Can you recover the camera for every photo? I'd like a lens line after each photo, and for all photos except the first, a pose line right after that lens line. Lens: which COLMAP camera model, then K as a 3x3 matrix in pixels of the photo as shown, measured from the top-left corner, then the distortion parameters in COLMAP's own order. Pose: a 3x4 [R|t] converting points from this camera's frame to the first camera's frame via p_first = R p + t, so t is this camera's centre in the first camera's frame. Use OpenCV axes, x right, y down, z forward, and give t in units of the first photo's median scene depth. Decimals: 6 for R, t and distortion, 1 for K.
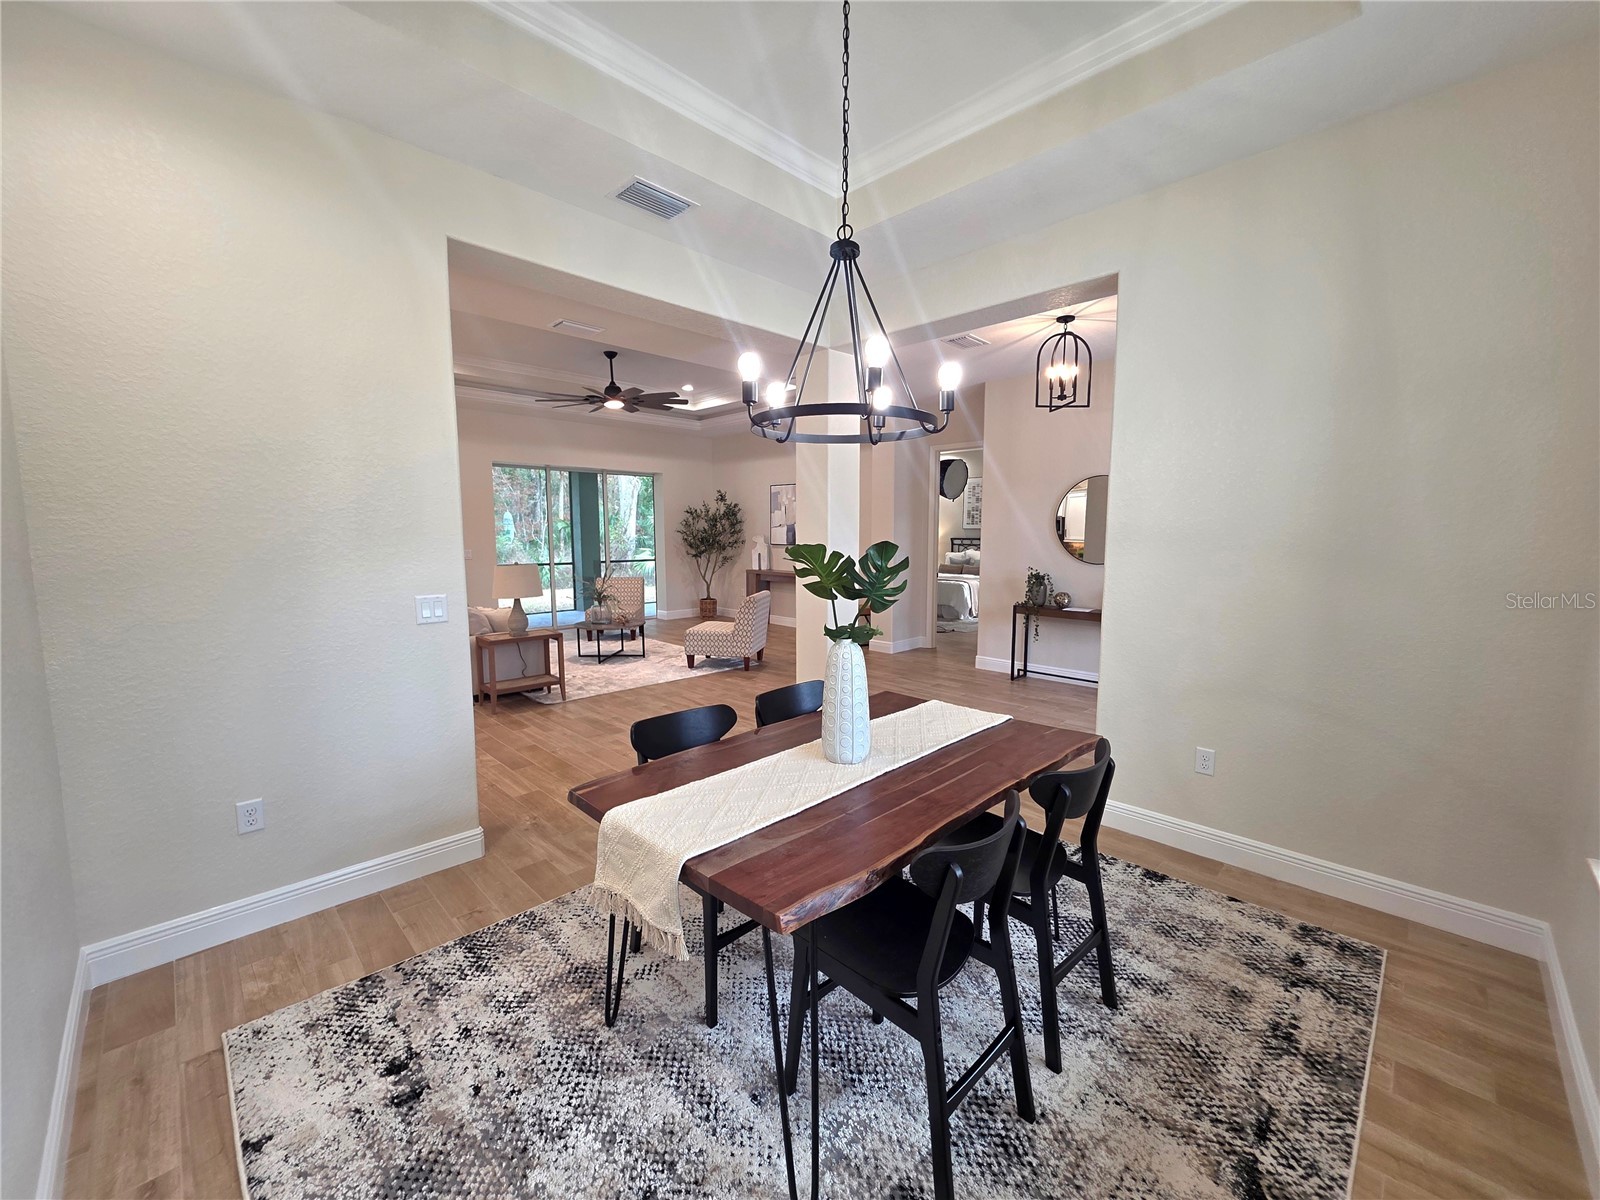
lens RADIAL K [[642.5, 0, 804.9], [0, 642.5, 597.2], [0, 0, 1]] dist [-0.000942, 0.000007]
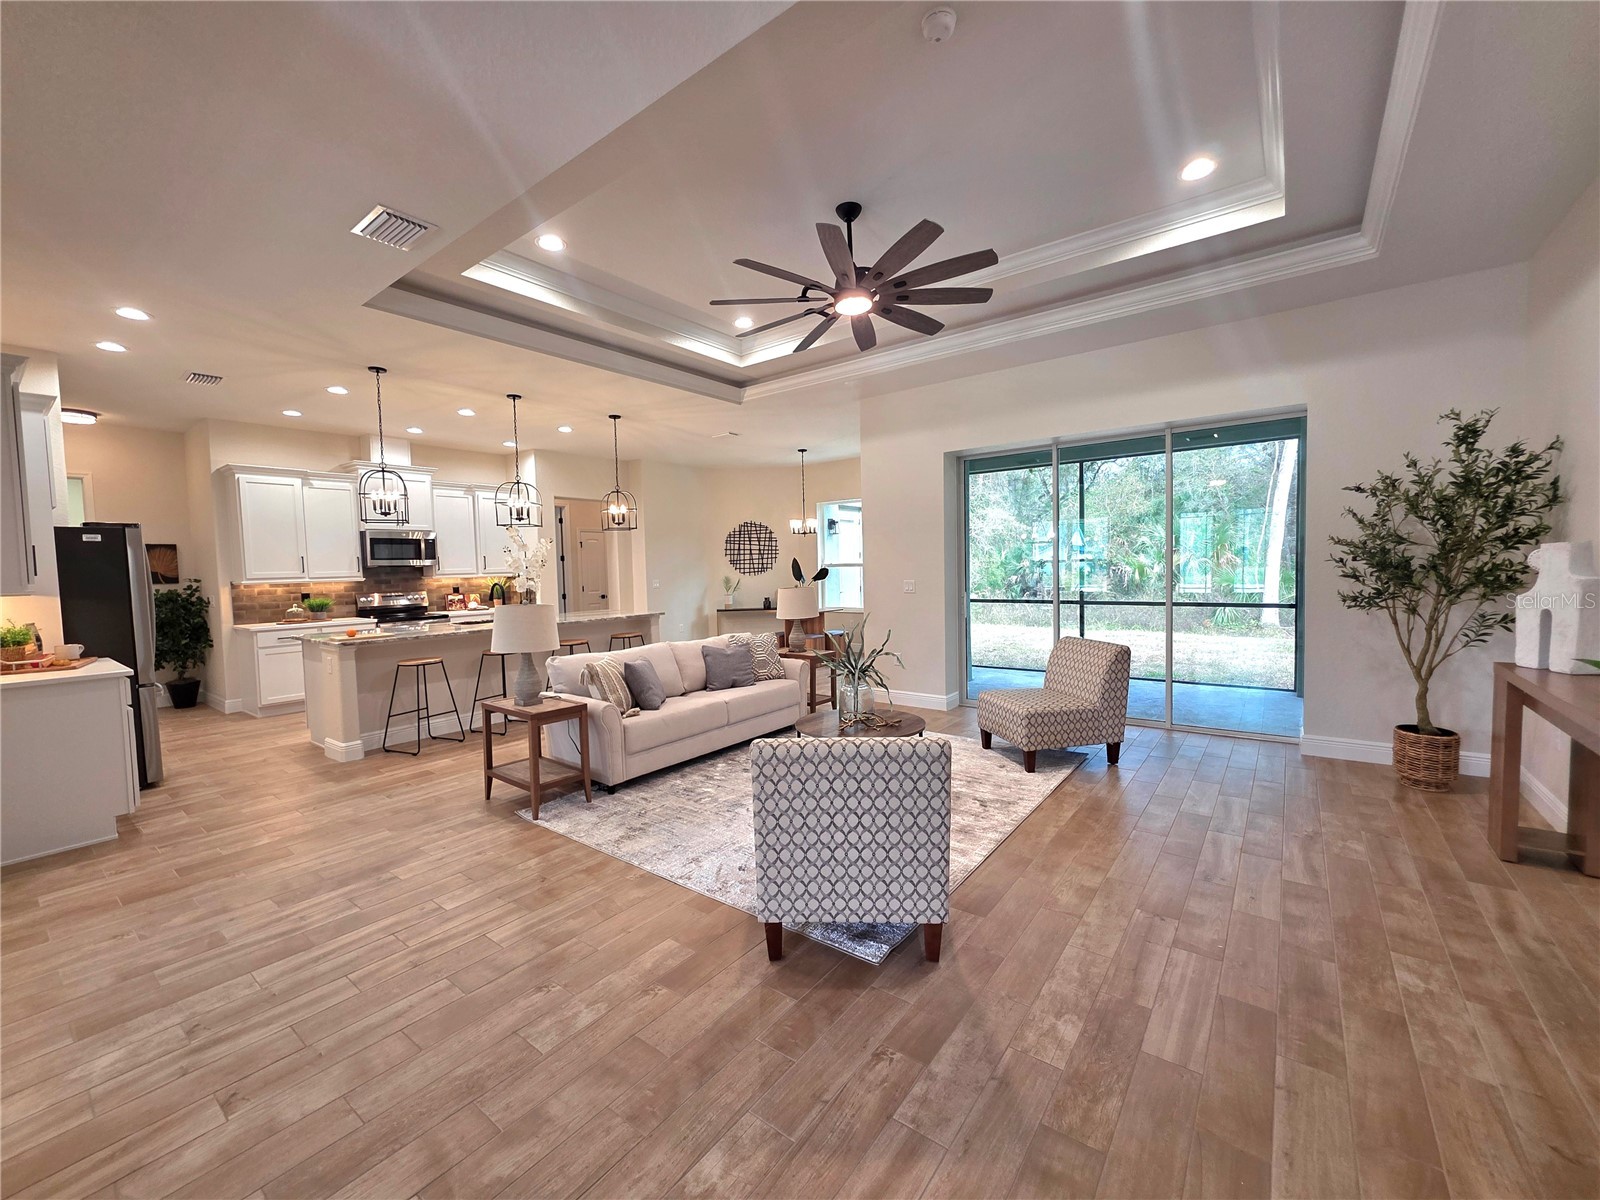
lens RADIAL K [[642.5, 0, 804.9], [0, 642.5, 597.2], [0, 0, 1]] dist [-0.000942, 0.000007]
pose [[0.132394, 0.049283, -0.989971, 0.660069], [-0.081053, 0.995957, 0.038741, -0.248420], [0.987878, 0.075111, 0.135854, 2.682256]]
